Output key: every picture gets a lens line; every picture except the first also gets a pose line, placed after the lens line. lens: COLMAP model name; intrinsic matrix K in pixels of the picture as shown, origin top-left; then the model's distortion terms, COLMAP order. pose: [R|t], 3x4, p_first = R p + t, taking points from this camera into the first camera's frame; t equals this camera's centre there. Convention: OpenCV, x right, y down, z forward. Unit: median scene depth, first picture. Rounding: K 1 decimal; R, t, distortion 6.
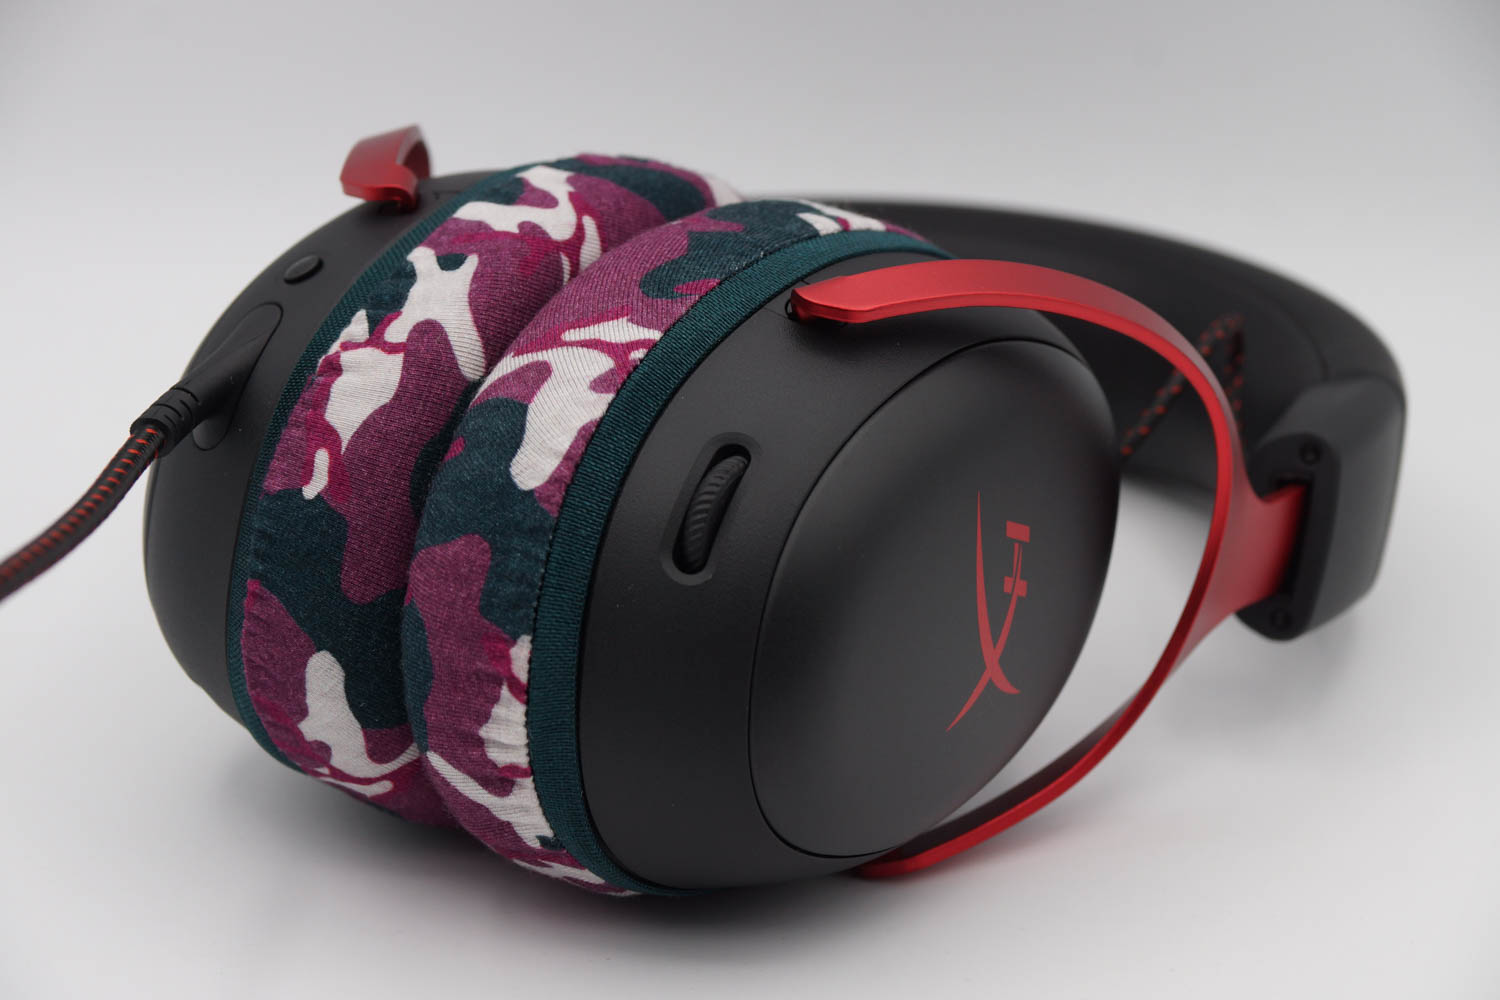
lens RADIAL K [[4460.2, 0, 746.9], [0, 4460.2, 501.6], [0, 0, 1]] dist [-0.057445, 0.000000]
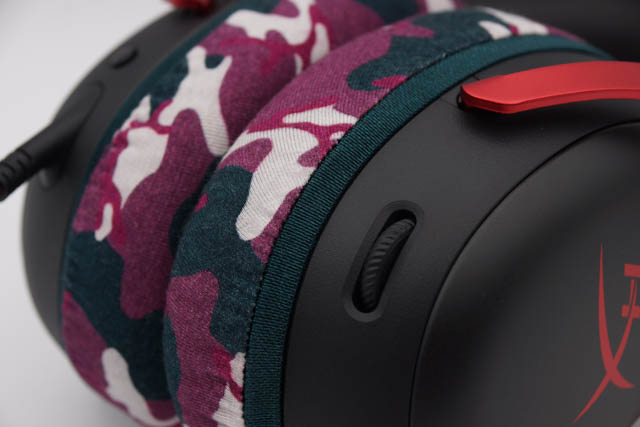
lens RADIAL K [[1903.0, 0, 282.5], [0, 1903.0, 299.7], [0, 0, 1]] dist [-0.057445, 0.000000]
pose [[0.986424, 0.022848, -0.162623, 0.050714], [-0.007388, 0.995446, 0.095041, -0.037527], [0.164054, -0.092549, 0.982100, 0.442356]]
